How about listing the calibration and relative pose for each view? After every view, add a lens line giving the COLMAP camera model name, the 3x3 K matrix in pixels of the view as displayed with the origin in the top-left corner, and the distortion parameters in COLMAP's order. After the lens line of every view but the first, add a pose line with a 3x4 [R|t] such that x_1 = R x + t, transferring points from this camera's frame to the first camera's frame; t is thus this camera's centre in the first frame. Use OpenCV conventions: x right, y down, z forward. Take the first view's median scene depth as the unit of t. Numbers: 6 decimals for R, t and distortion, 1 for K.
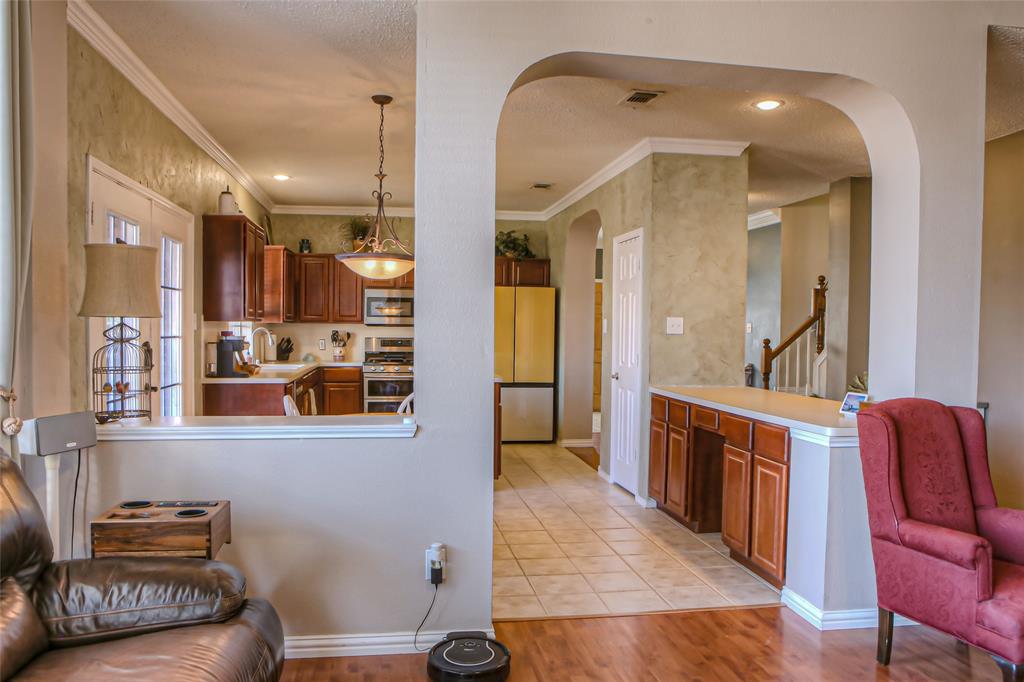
lens RADIAL K [[768.1, 0, 514.6], [0, 768.1, 345.3], [0, 0, 1]] dist [-0.102071, 0.089308]
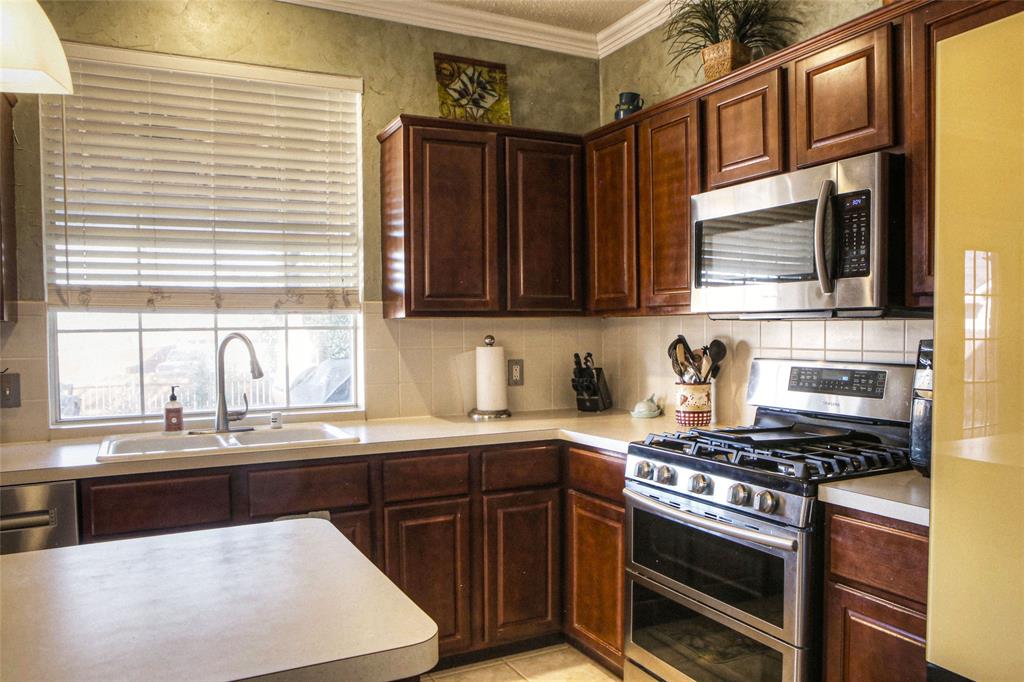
lens RADIAL K [[768.1, 0, 514.6], [0, 768.1, 345.3], [0, 0, 1]] dist [-0.102071, 0.089308]
pose [[0.324640, 0.014330, -0.945729, 0.048522], [-0.009227, 0.999886, 0.011983, -0.018587], [0.945793, 0.004836, 0.324735, 0.843554]]
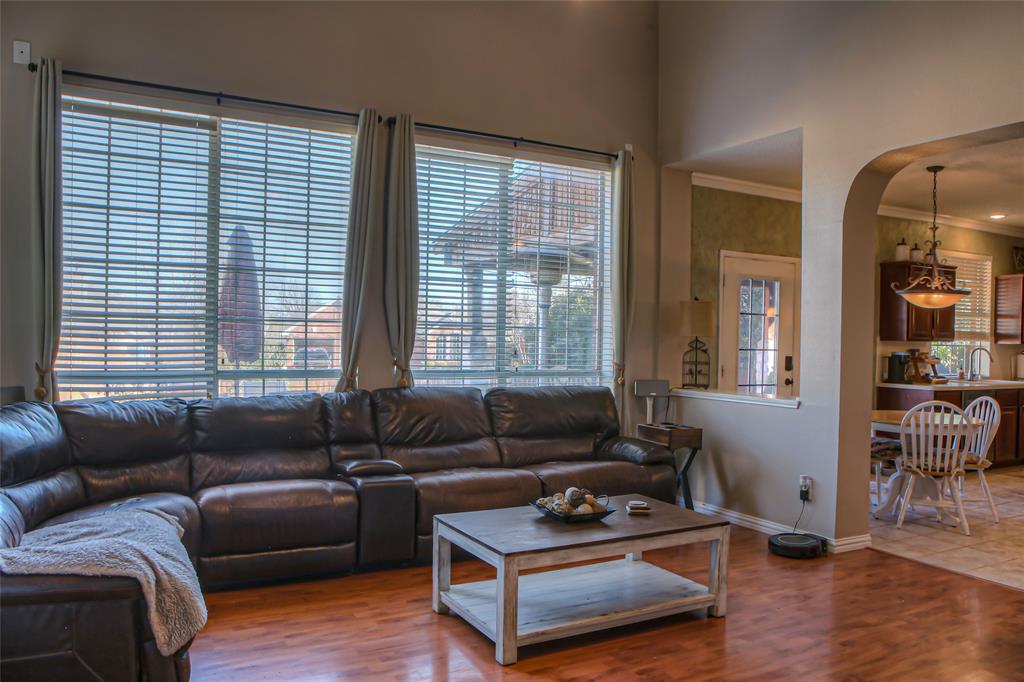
lens RADIAL K [[768.1, 0, 514.6], [0, 768.1, 345.3], [0, 0, 1]] dist [-0.102071, 0.089308]
pose [[0.354653, 0.009685, -0.934948, 0.383119], [-0.037808, 0.999277, -0.003990, 0.003838], [0.934233, 0.036763, 0.354763, -0.053644]]
